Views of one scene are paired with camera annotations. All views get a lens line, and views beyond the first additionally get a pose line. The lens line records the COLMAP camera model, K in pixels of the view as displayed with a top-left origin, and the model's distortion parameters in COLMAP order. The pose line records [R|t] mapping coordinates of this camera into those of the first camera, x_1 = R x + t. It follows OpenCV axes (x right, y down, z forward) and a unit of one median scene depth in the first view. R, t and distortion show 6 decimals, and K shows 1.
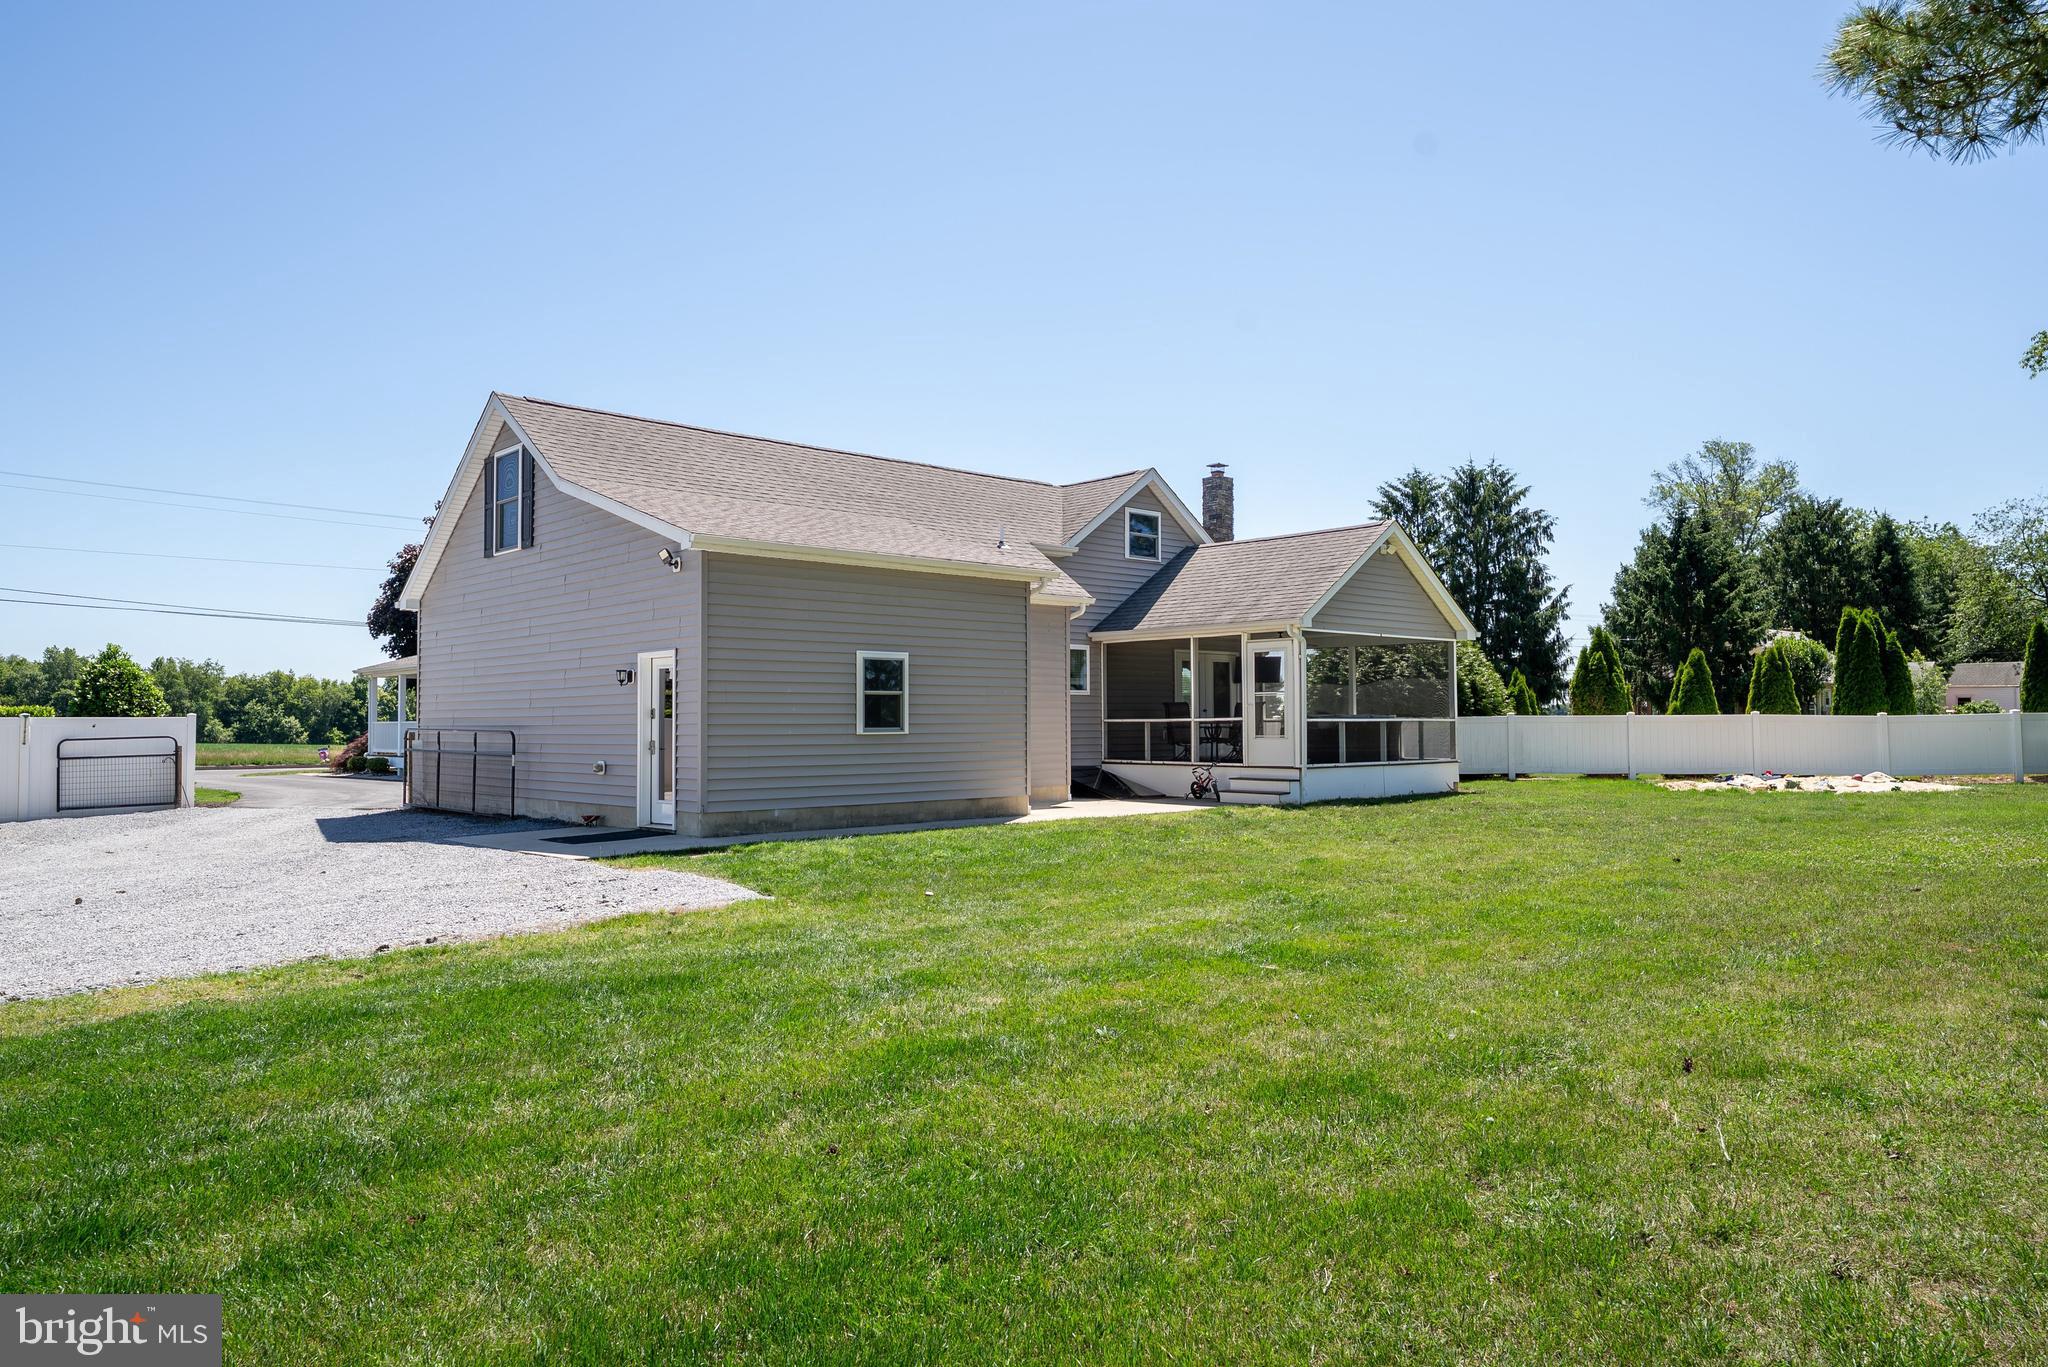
lens RADIAL K [[1306.4, 0, 1024.0], [0, 1306.4, 683.5], [0, 0, 1]] dist [0.011340, 0.000523]
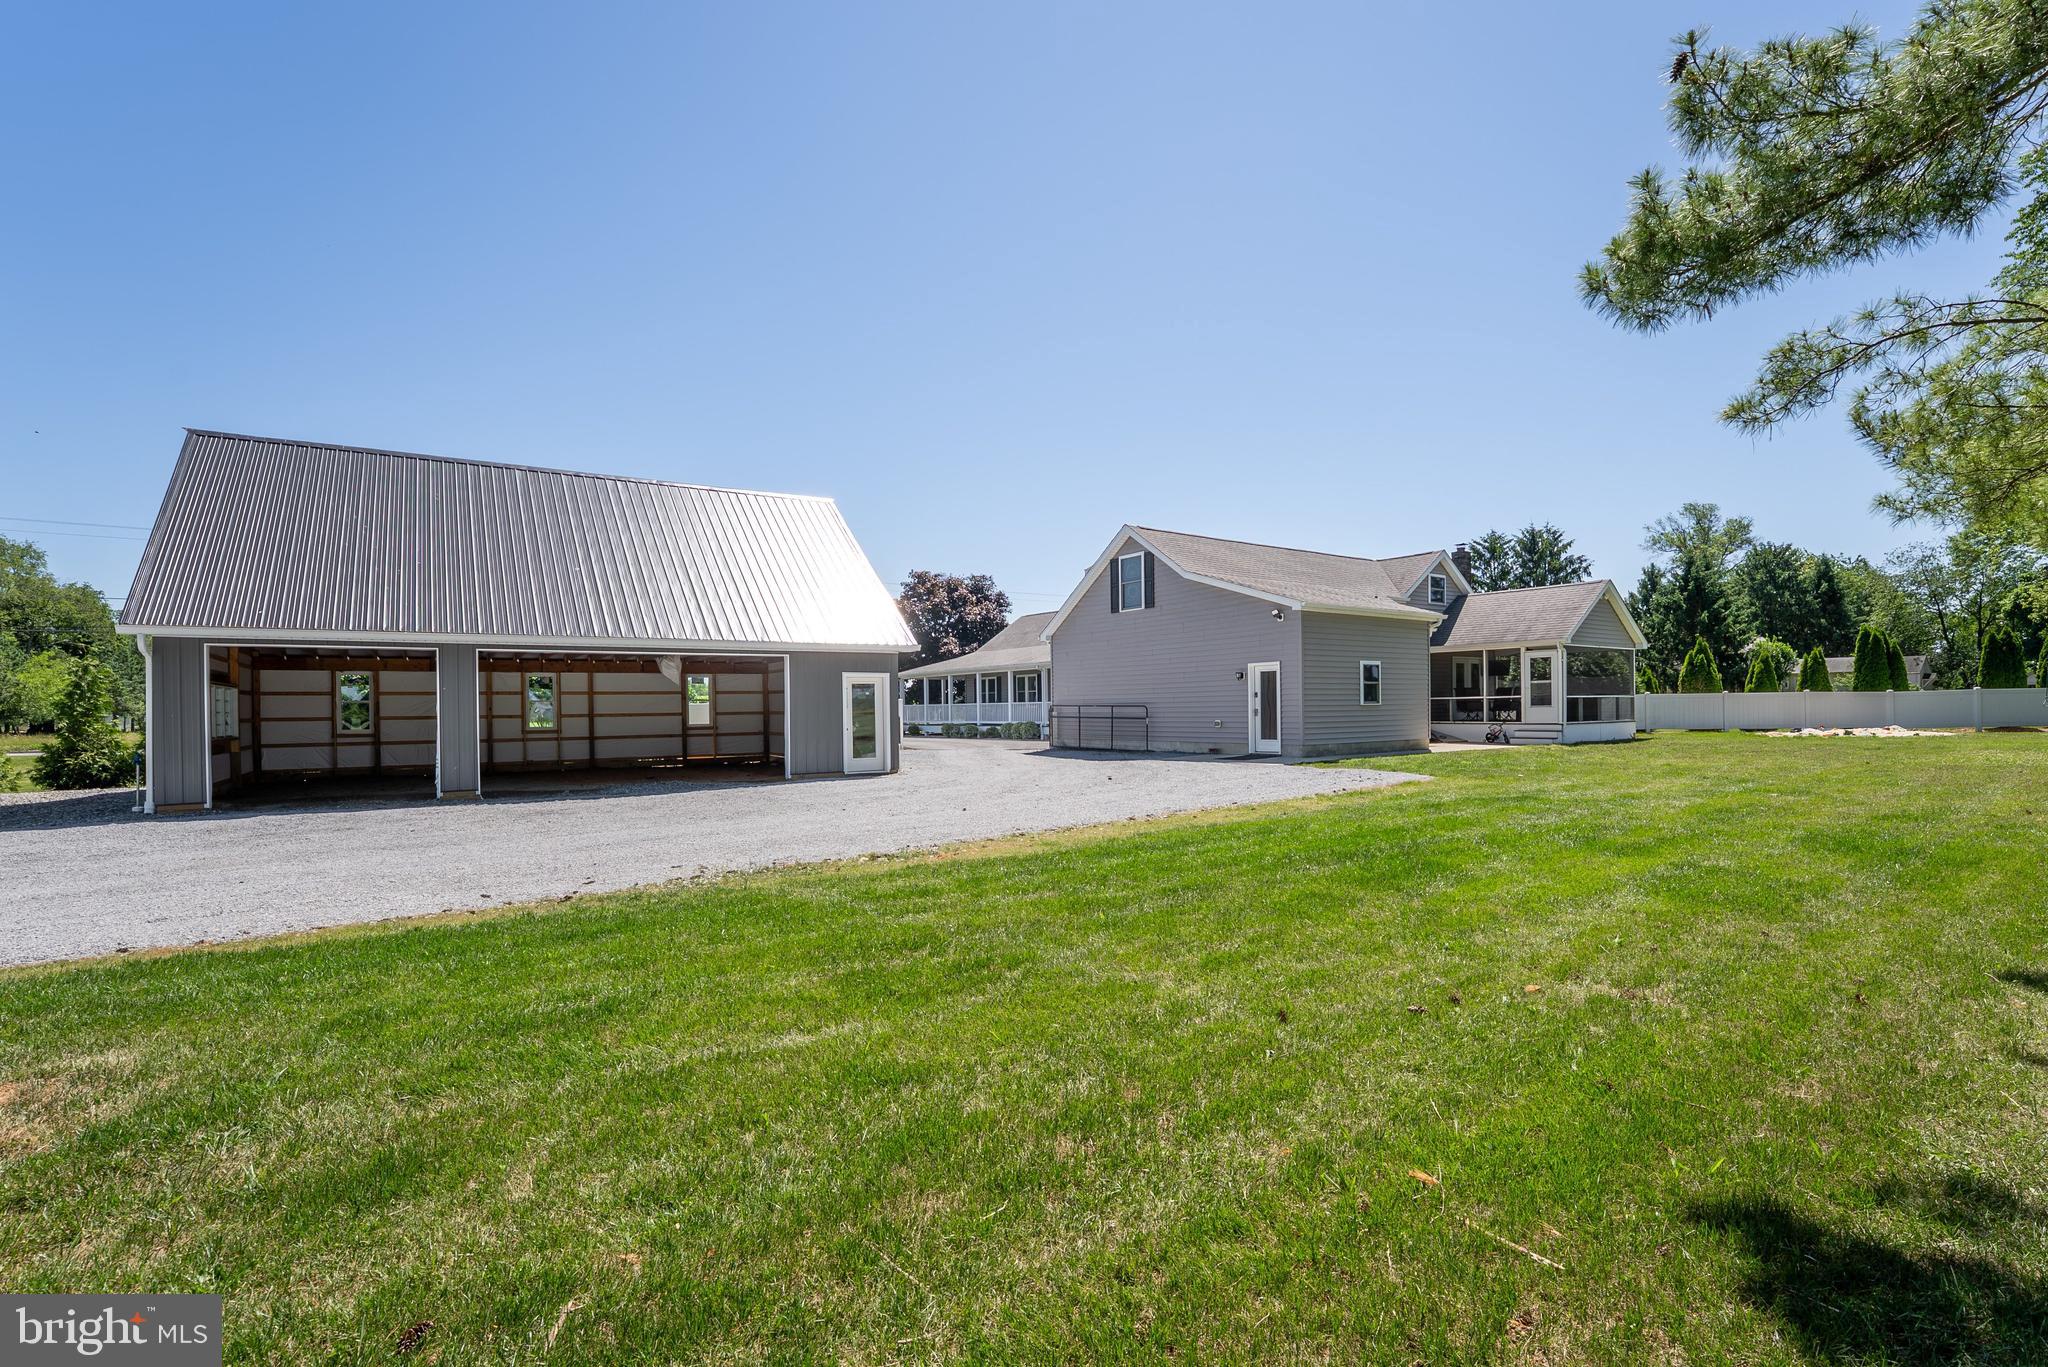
lens RADIAL K [[878.2, 0, 1104.0], [0, 878.2, 698.1], [0, 0, 1]] dist [-0.021295, 0.000391]
pose [[0.994633, -0.007998, -0.103156, -0.253813], [0.010275, 0.999715, 0.021567, -0.001485], [0.102954, -0.022511, 0.994431, -0.204821]]
